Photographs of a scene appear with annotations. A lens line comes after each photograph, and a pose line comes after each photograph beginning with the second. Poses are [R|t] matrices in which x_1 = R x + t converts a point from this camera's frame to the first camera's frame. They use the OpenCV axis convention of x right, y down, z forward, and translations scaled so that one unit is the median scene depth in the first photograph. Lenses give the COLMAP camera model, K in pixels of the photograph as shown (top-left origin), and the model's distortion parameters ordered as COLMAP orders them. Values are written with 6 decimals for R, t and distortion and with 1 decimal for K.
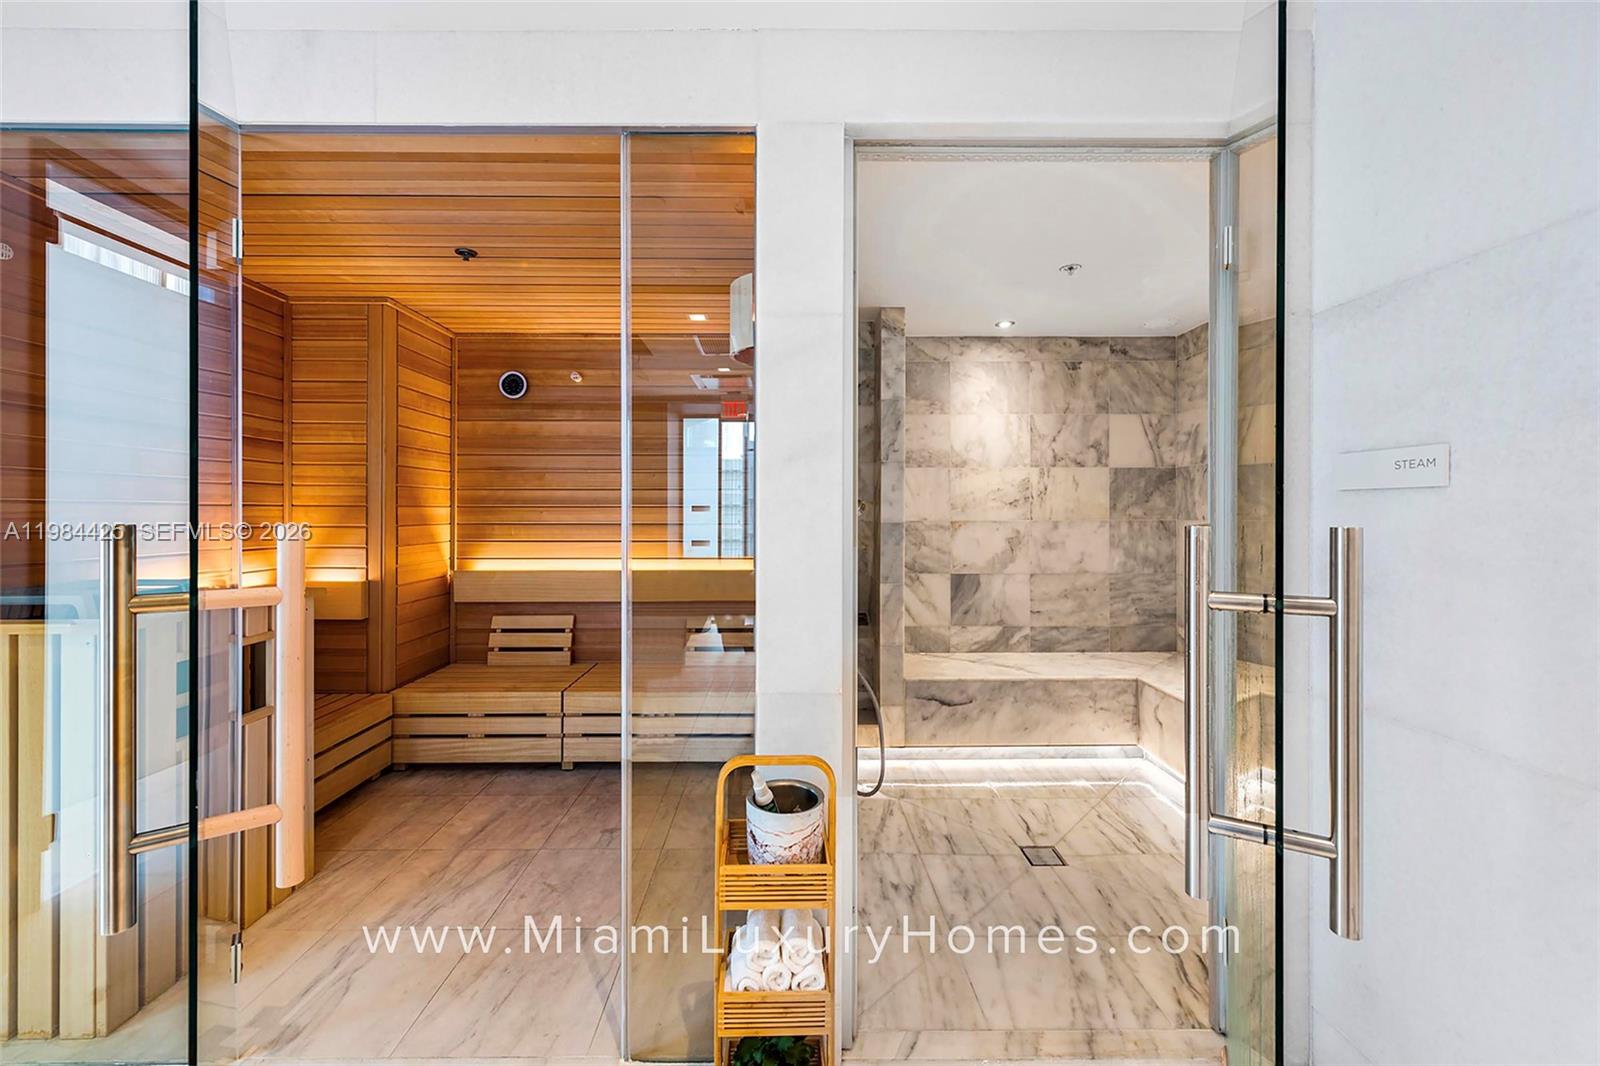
lens RADIAL K [[633.4, 0, 798.8], [0, 633.4, 518.4], [0, 0, 1]] dist [0.007399, -0.000530]
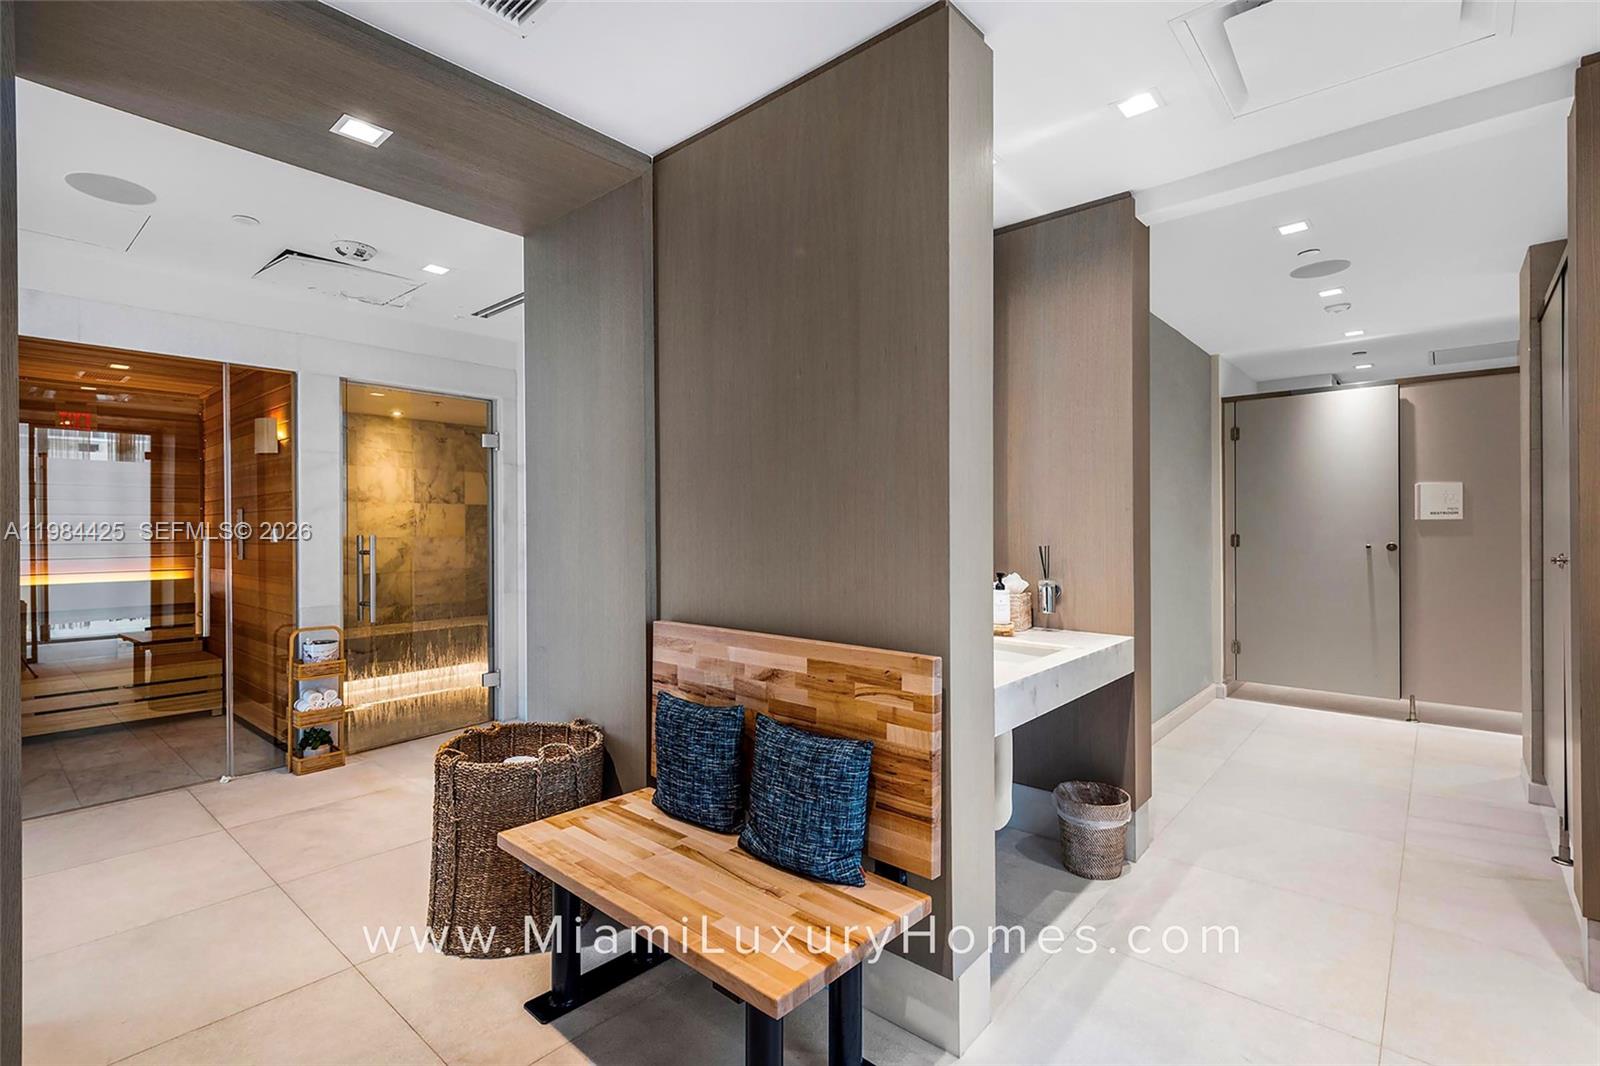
lens RADIAL K [[742.0, 0, 797.0], [0, 742.0, 530.8], [0, 0, 1]] dist [0.001244, 0.000046]
pose [[0.671554, -0.004801, 0.740940, -0.354865], [0.008110, 0.999967, -0.000872, -0.002873], [-0.740911, 0.006594, 0.671571, -0.921419]]
